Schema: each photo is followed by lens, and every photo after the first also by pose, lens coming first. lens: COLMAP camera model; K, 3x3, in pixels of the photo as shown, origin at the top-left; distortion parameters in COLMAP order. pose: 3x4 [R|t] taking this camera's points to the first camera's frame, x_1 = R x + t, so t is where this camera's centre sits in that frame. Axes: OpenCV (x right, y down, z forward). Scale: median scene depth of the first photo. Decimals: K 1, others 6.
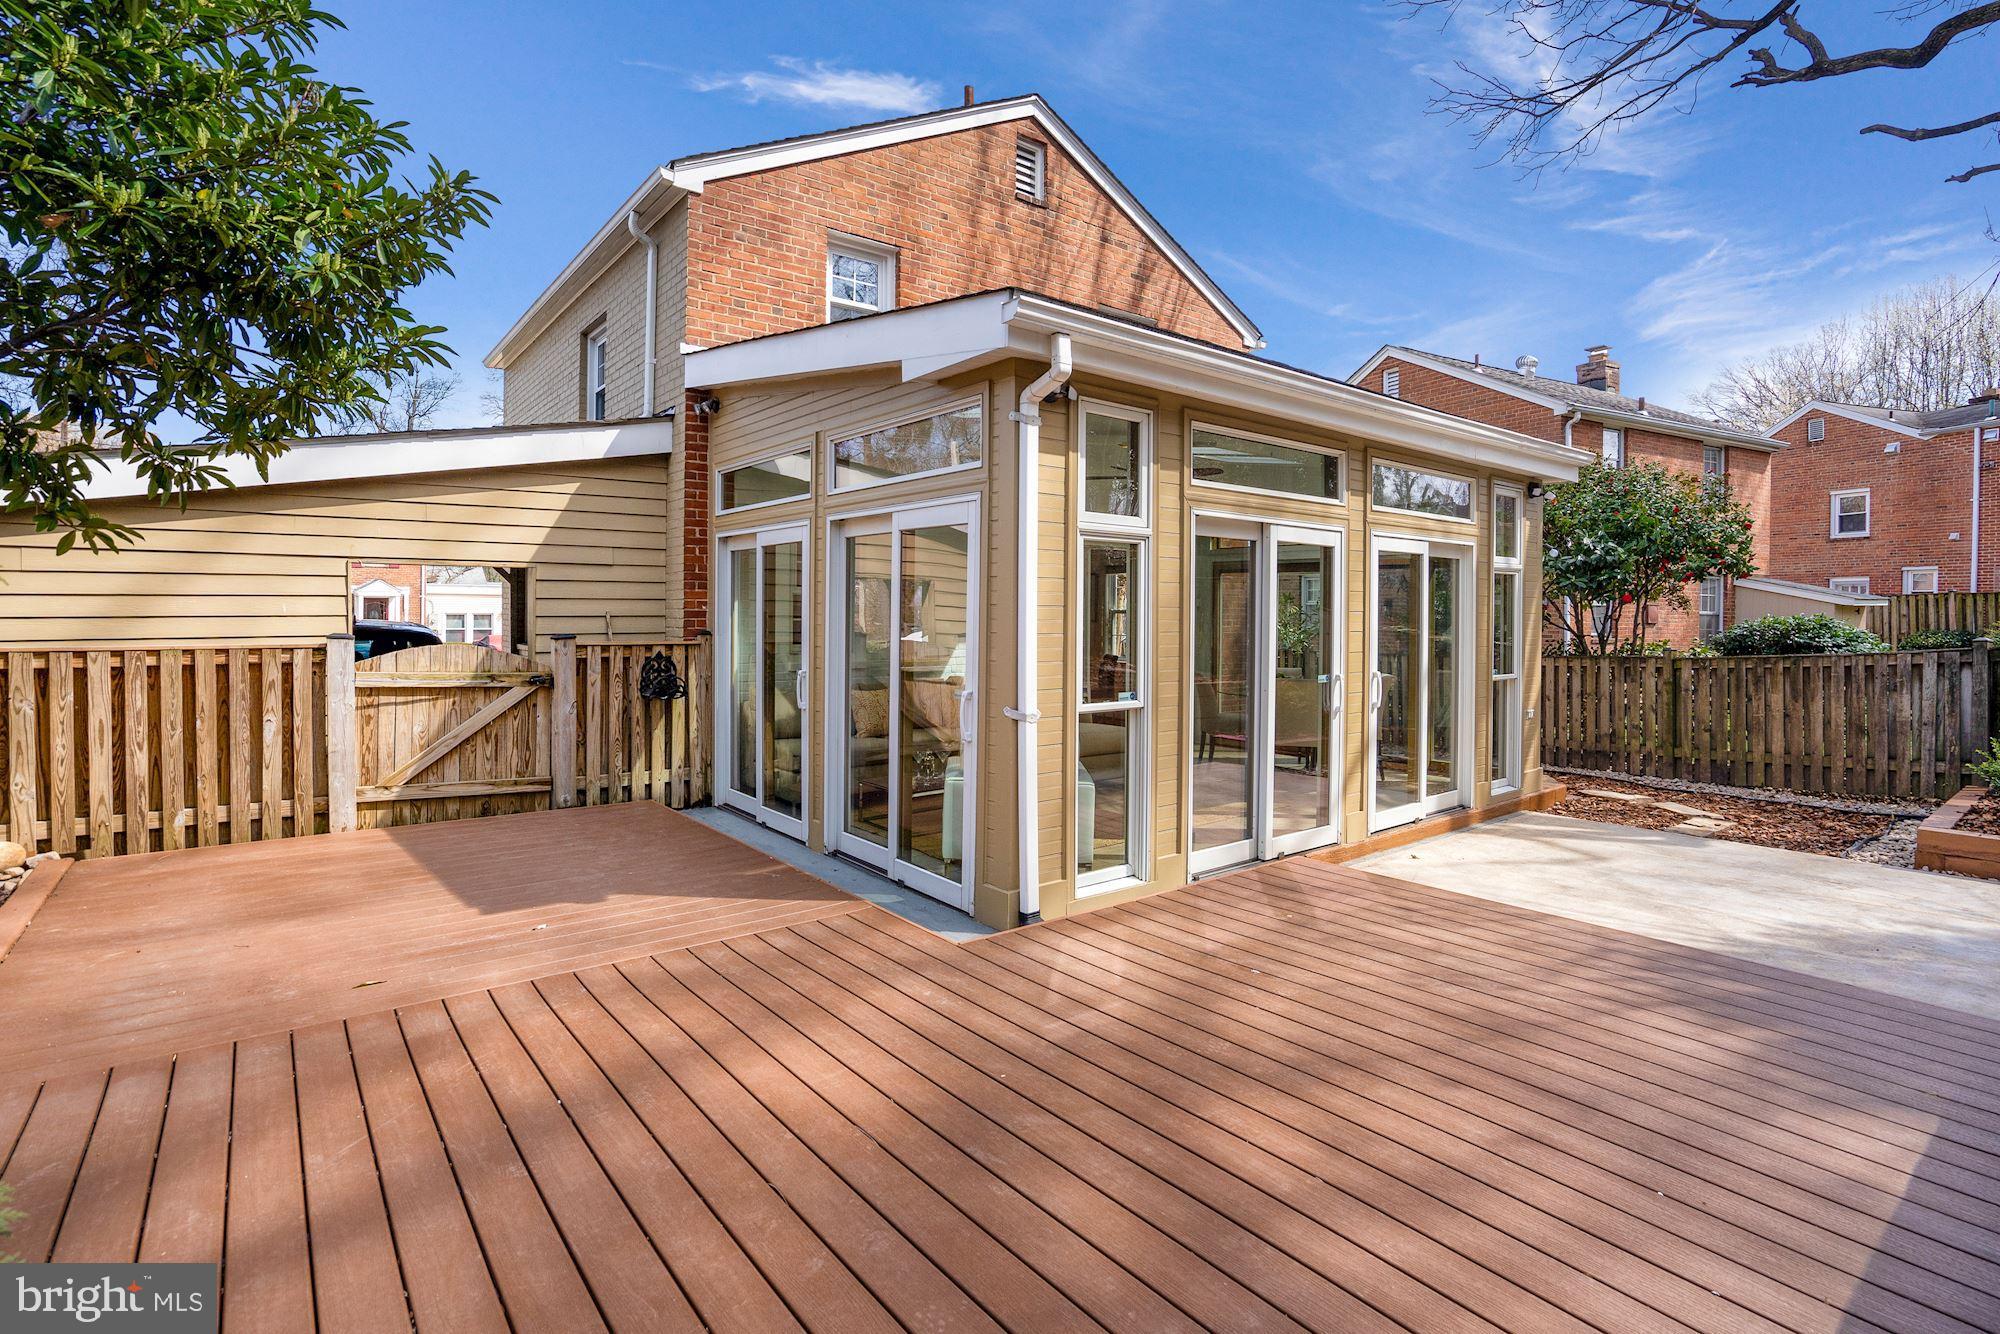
lens RADIAL K [[945.7, 0, 973.8], [0, 945.7, 626.4], [0, 0, 1]] dist [-0.026749, 0.003191]
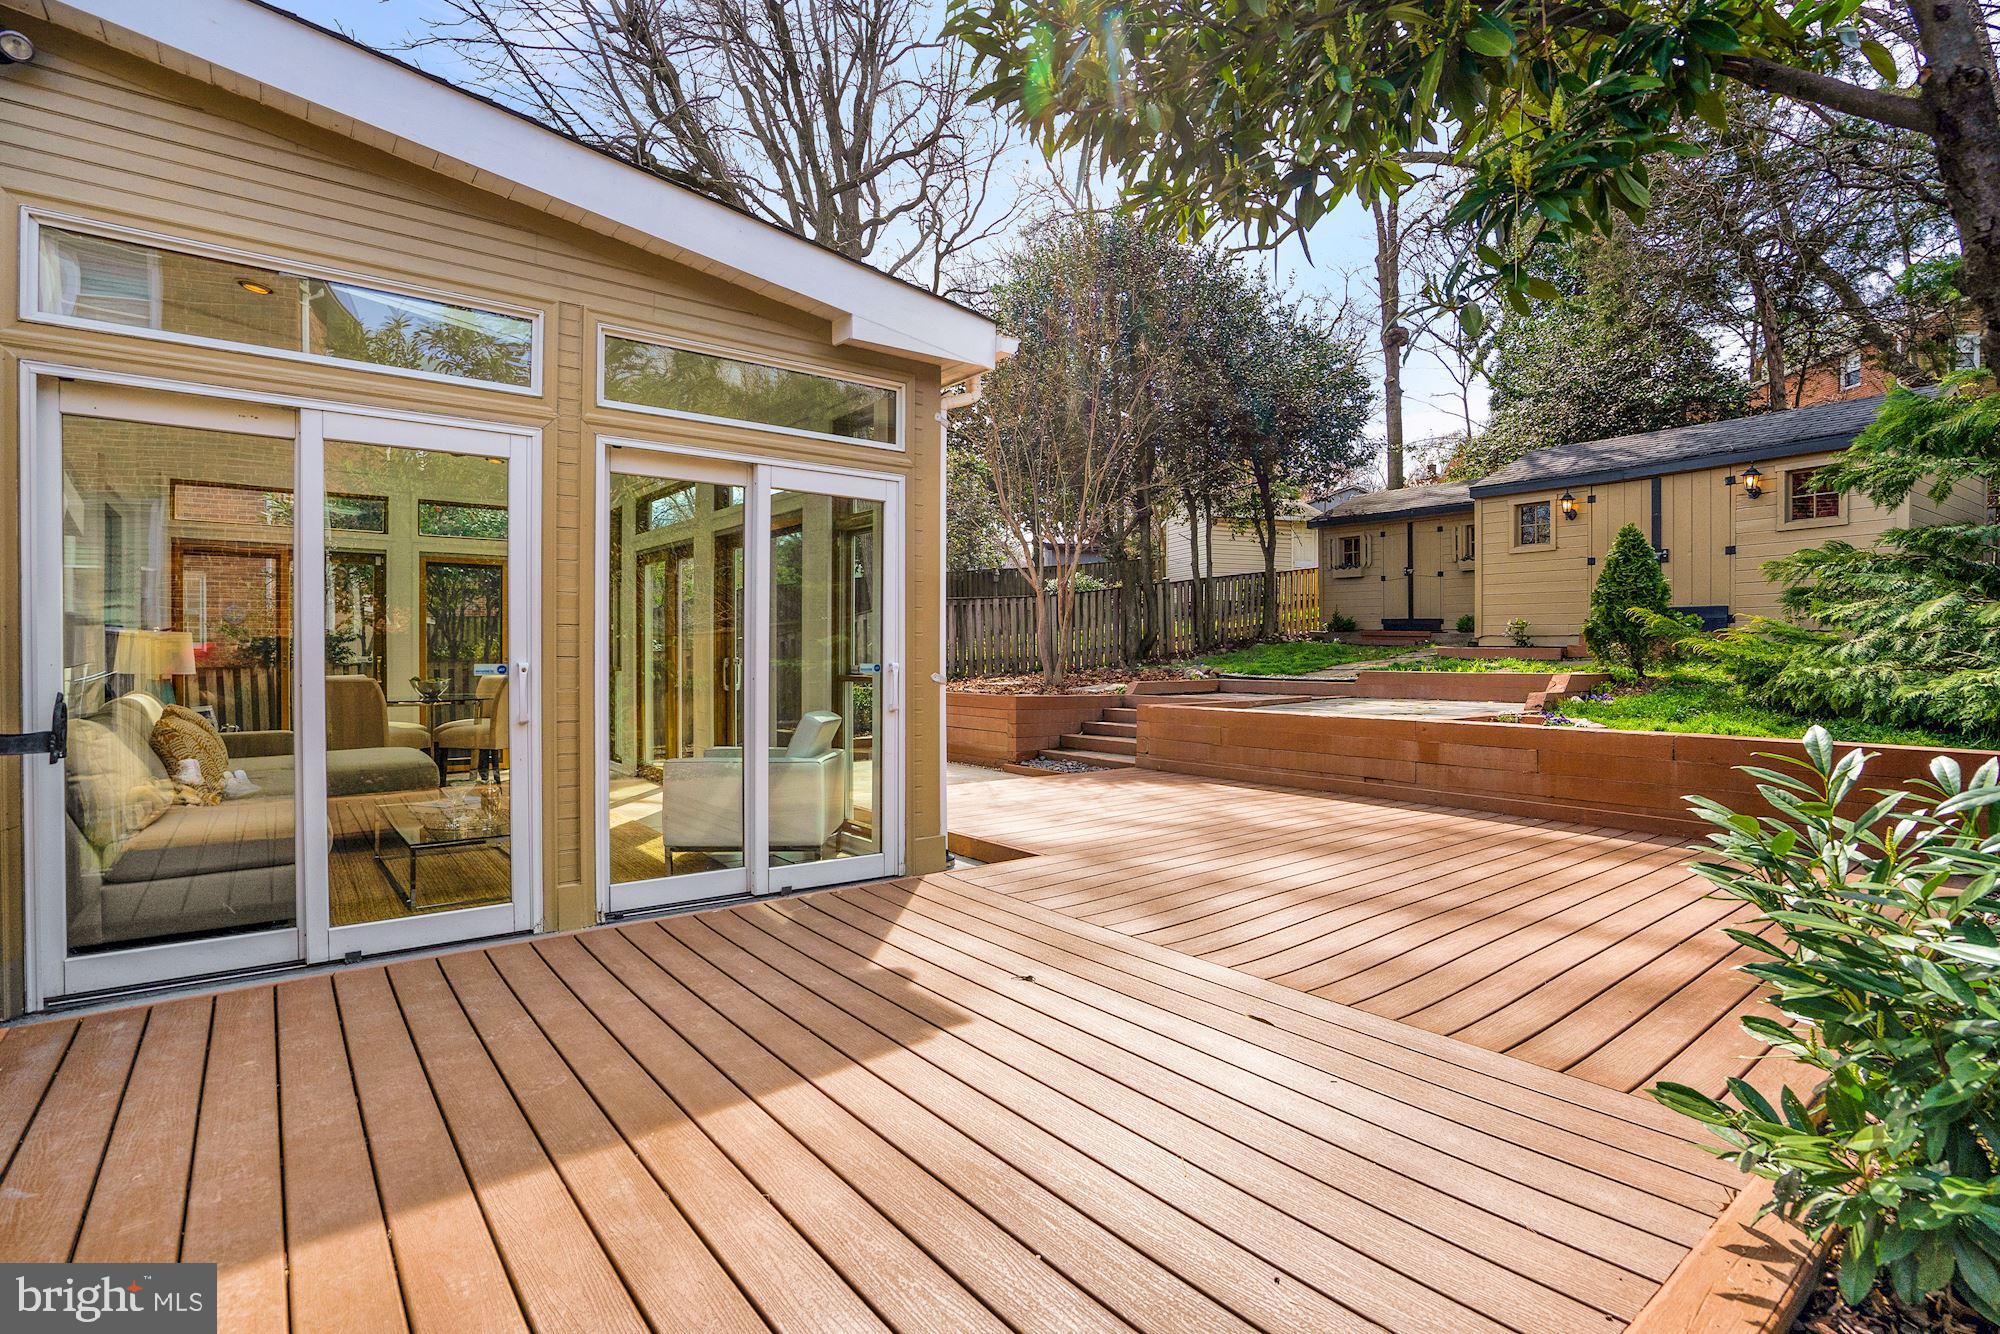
lens RADIAL K [[945.7, 0, 981.6], [0, 945.7, 665.9], [0, 0, 1]] dist [-0.026749, 0.003191]
pose [[0.013086, -0.027599, 0.999533, -0.967213], [0.008528, 0.999586, 0.027489, 0.038637], [-0.999878, 0.008164, 0.013316, 0.819060]]
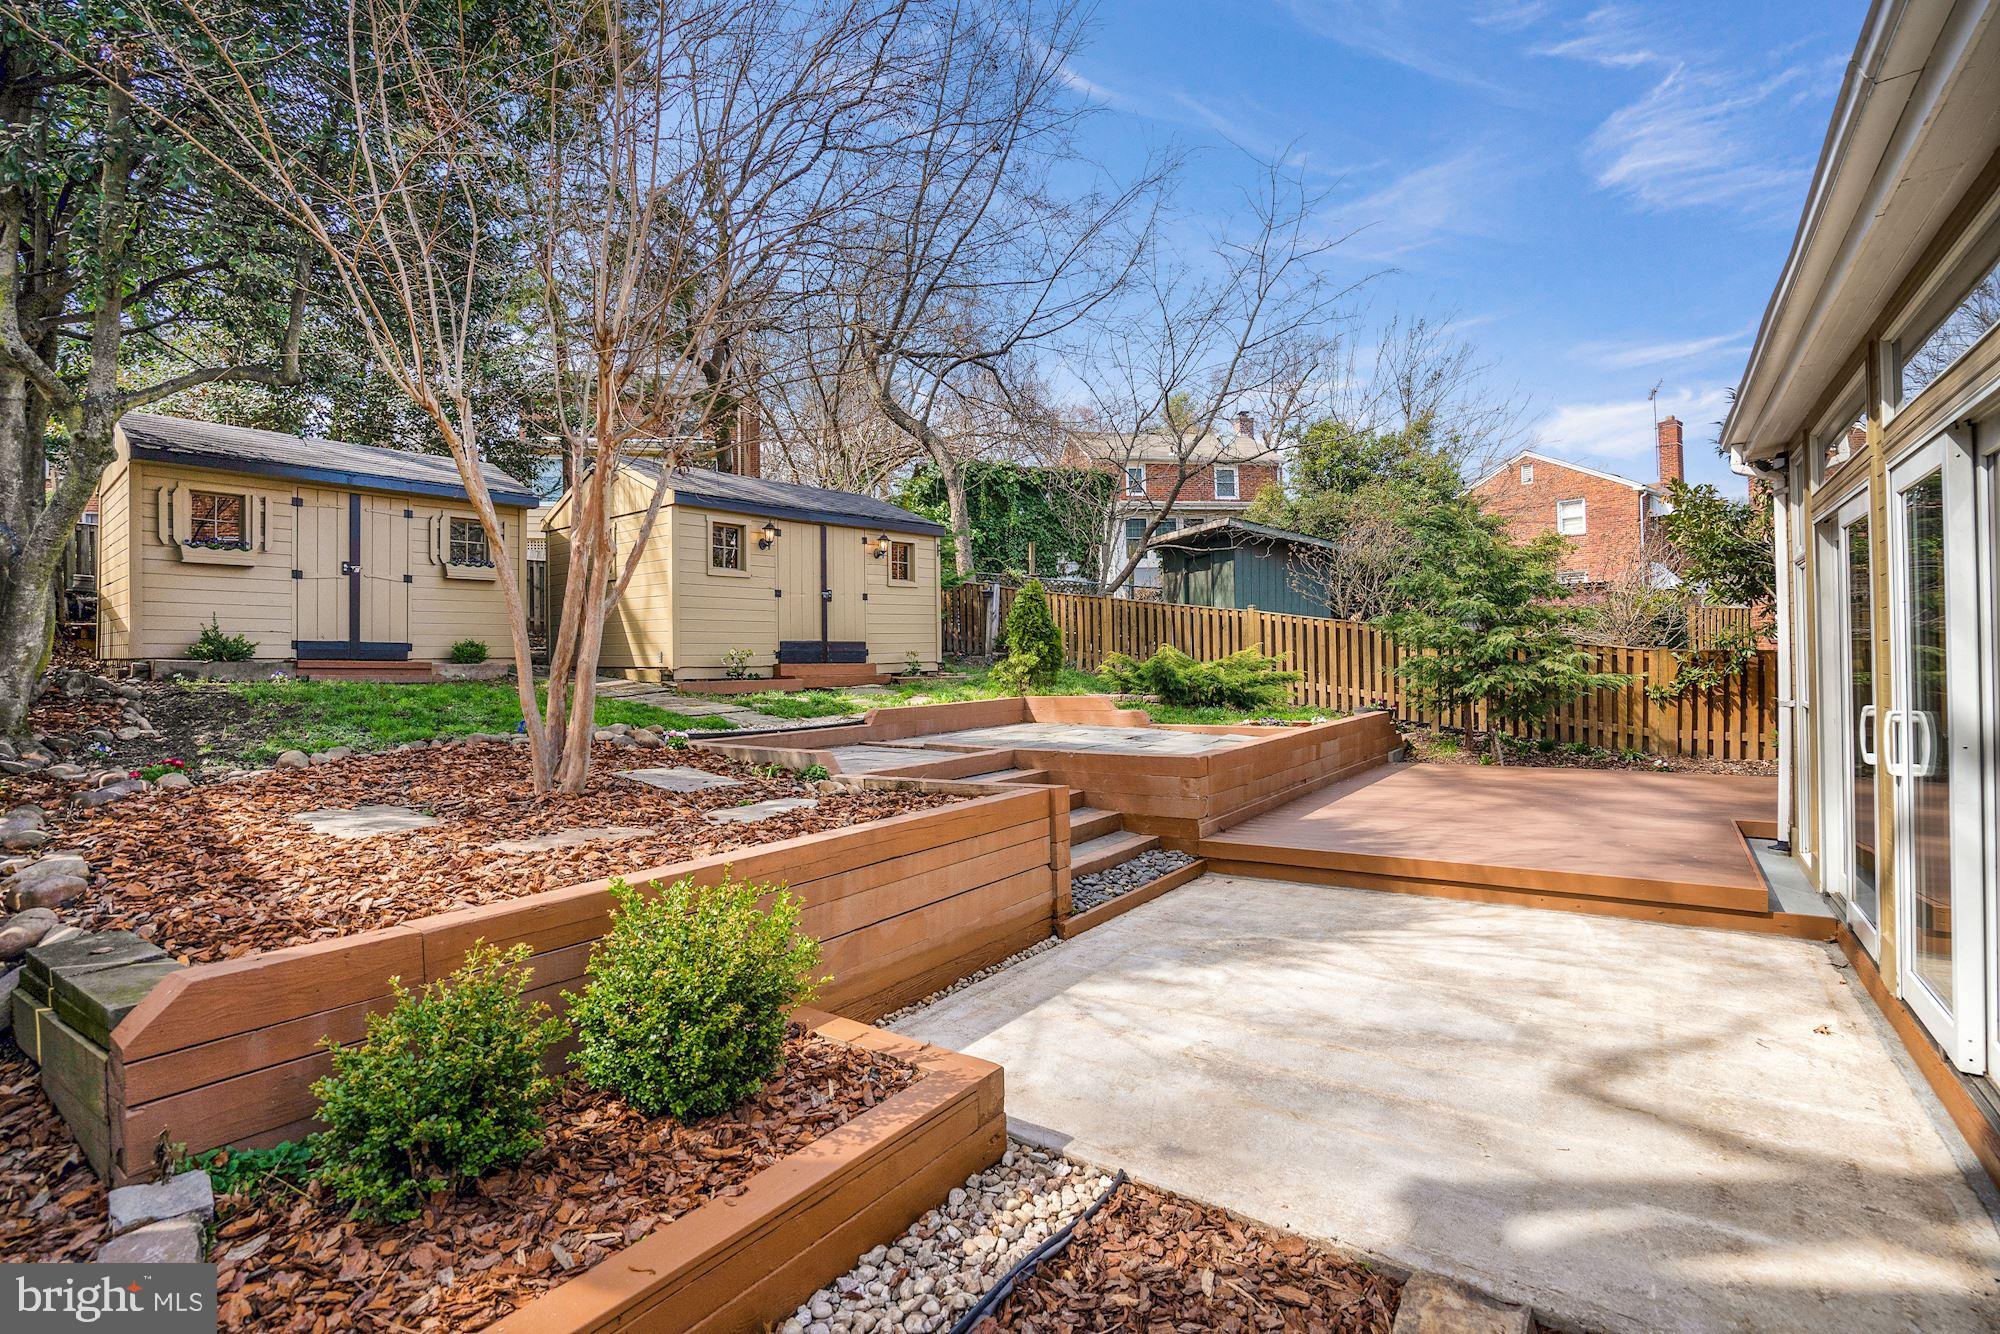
lens RADIAL K [[945.7, 0, 1011.0], [0, 945.7, 658.9], [0, 0, 1]] dist [-0.026749, 0.003191]
pose [[-0.953758, 0.009601, -0.300423, 1.470194], [0.007740, 0.999943, 0.007383, 0.010740], [0.300477, 0.004716, -0.953778, 1.775119]]
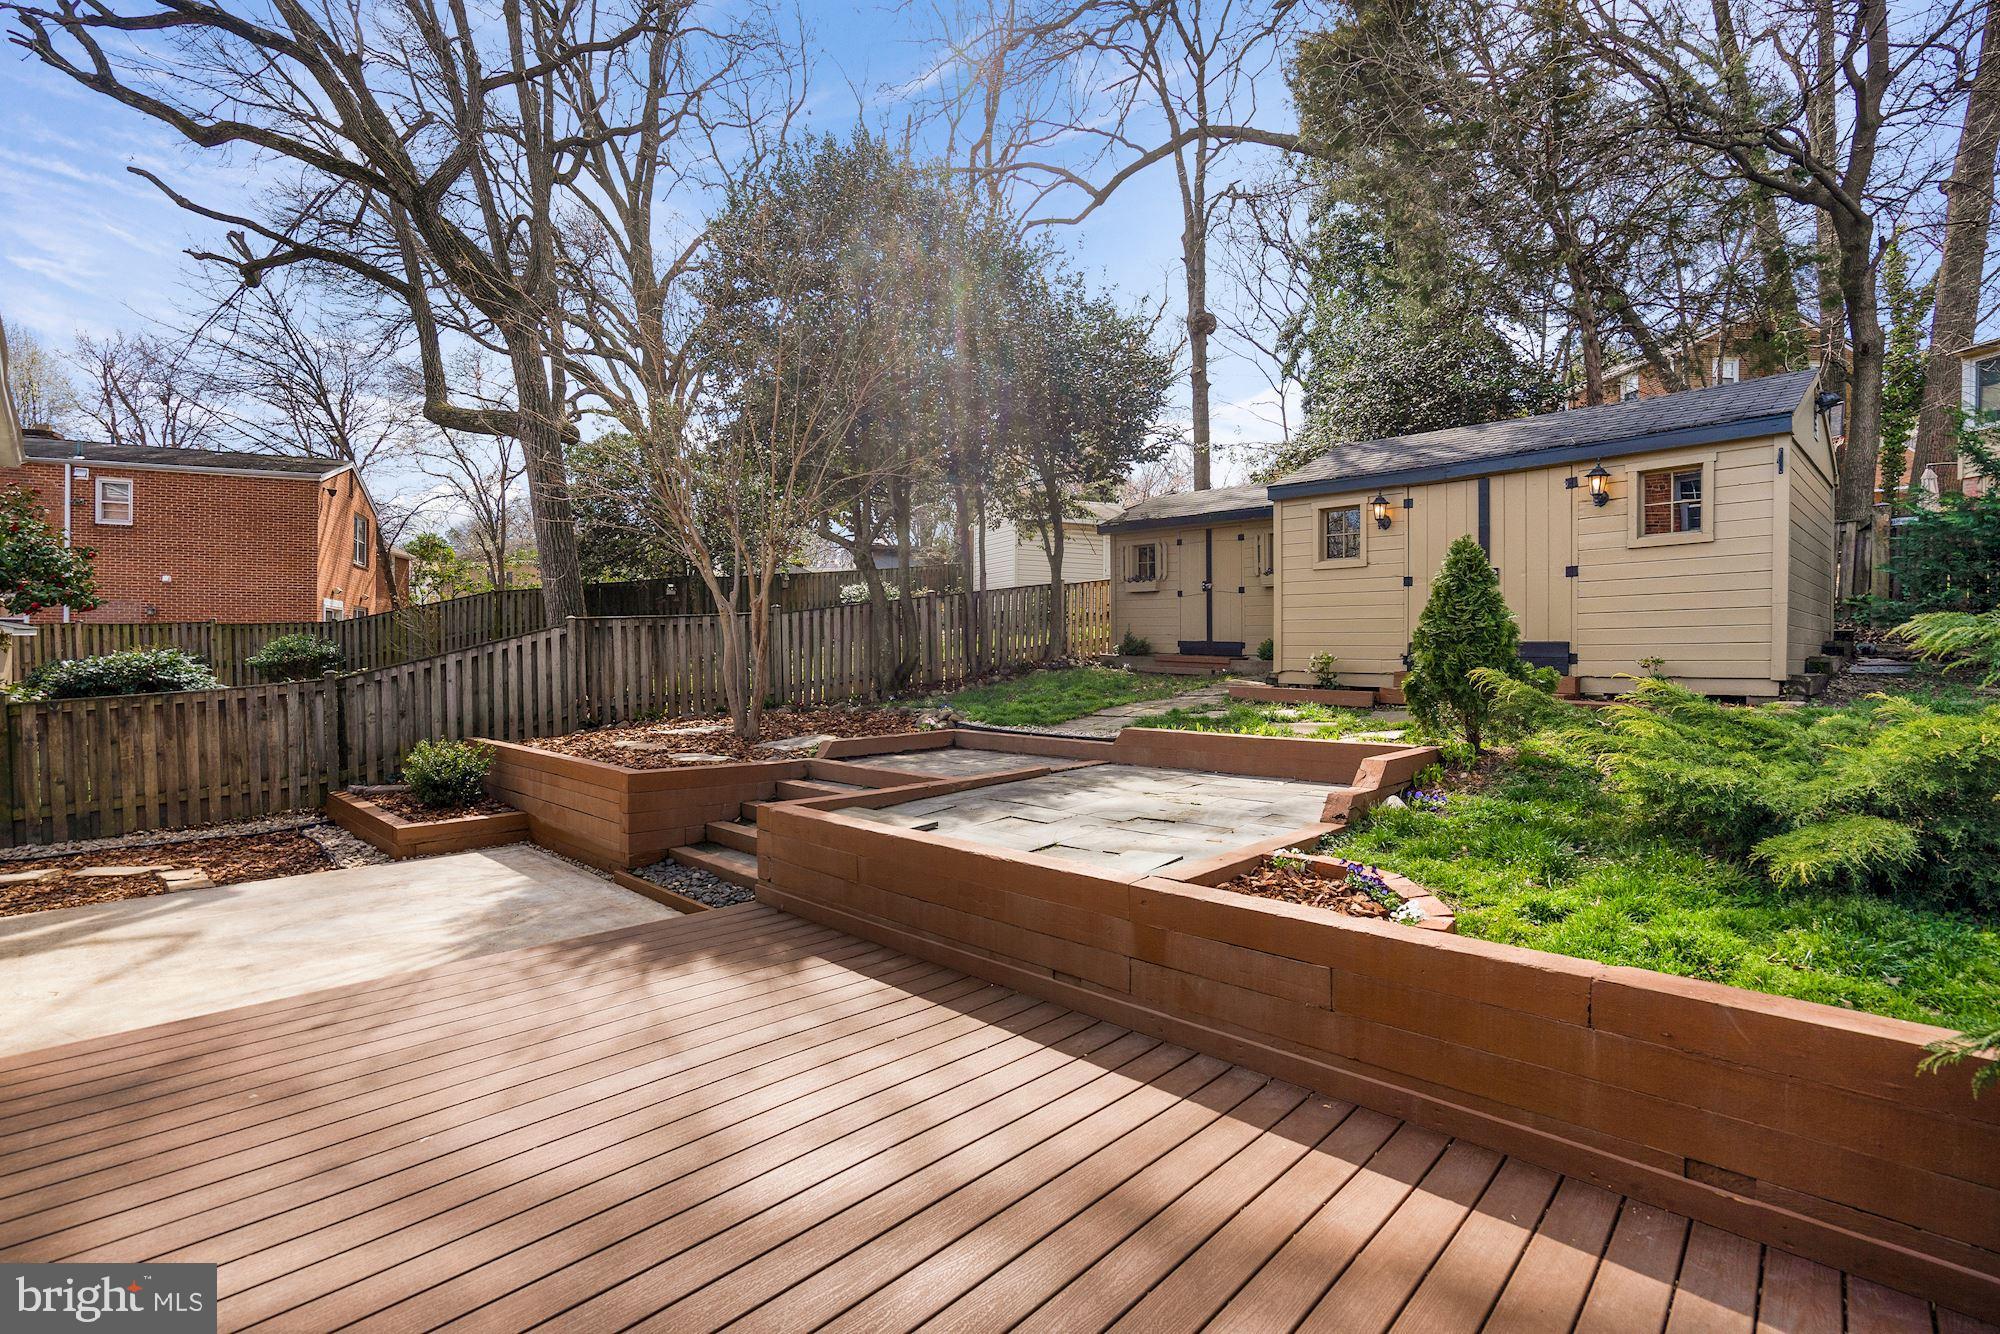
lens RADIAL K [[945.7, 0, 983.5], [0, 945.7, 666.4], [0, 0, 1]] dist [-0.026749, 0.003191]
pose [[-0.148182, -0.026886, 0.988595, -0.366147], [0.006756, 0.999580, 0.028197, -0.030845], [-0.988937, 0.010857, -0.147938, 0.458488]]
